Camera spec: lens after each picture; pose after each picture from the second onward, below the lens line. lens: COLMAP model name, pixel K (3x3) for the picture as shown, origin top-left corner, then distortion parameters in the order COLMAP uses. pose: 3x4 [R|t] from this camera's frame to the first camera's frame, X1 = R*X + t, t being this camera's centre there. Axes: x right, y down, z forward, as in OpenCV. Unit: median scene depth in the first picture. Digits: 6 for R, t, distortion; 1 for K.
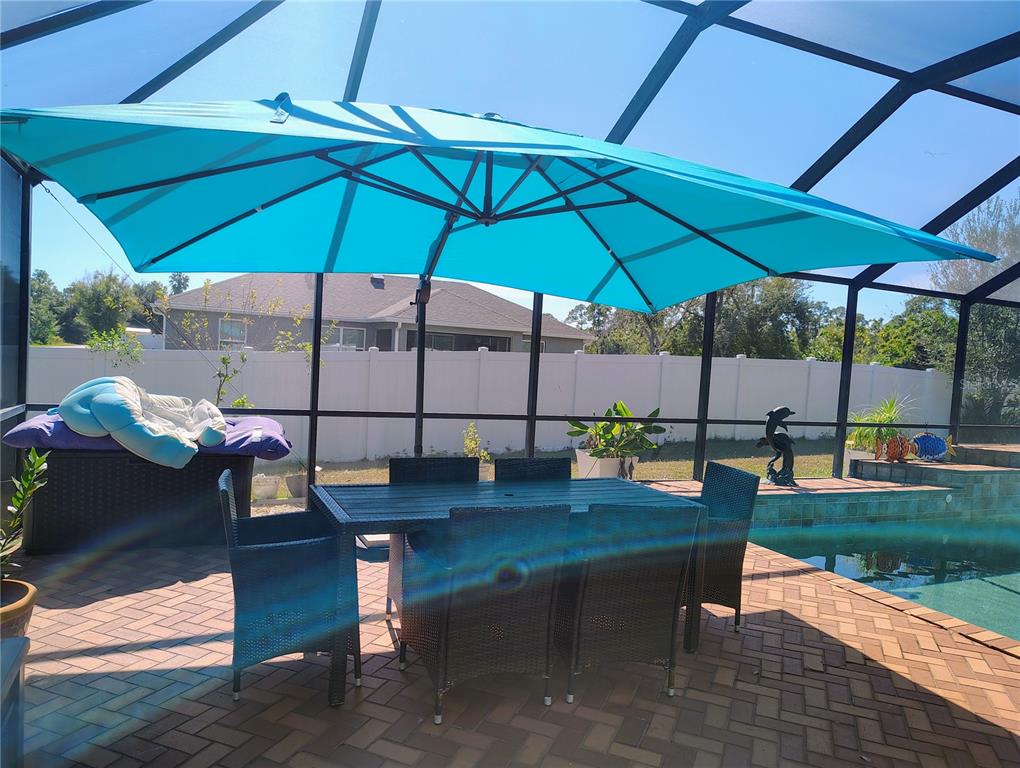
lens RADIAL K [[698.7, 0, 510.0], [0, 698.7, 384.0], [0, 0, 1]] dist [0.038957, -0.037289]
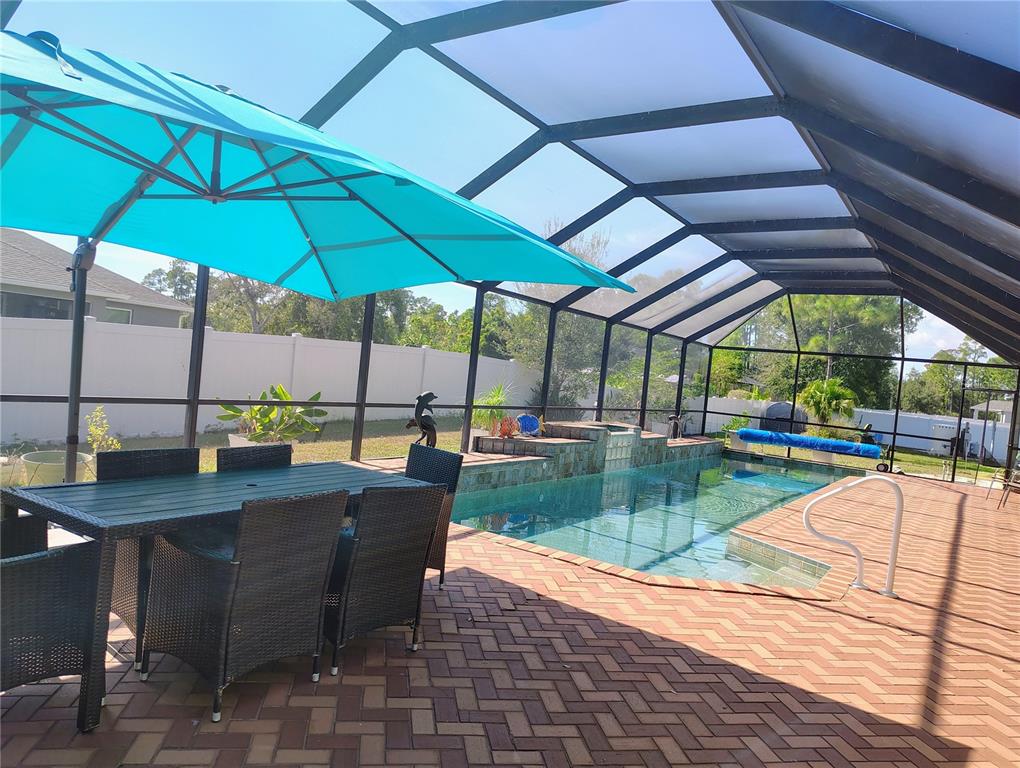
lens RADIAL K [[698.7, 0, 510.0], [0, 698.7, 384.0], [0, 0, 1]] dist [0.038957, -0.037289]
pose [[0.842077, 0.015546, 0.539133, -0.148300], [-0.031861, 0.999273, 0.020949, -0.010661], [-0.538415, -0.034818, 0.841960, -0.016388]]
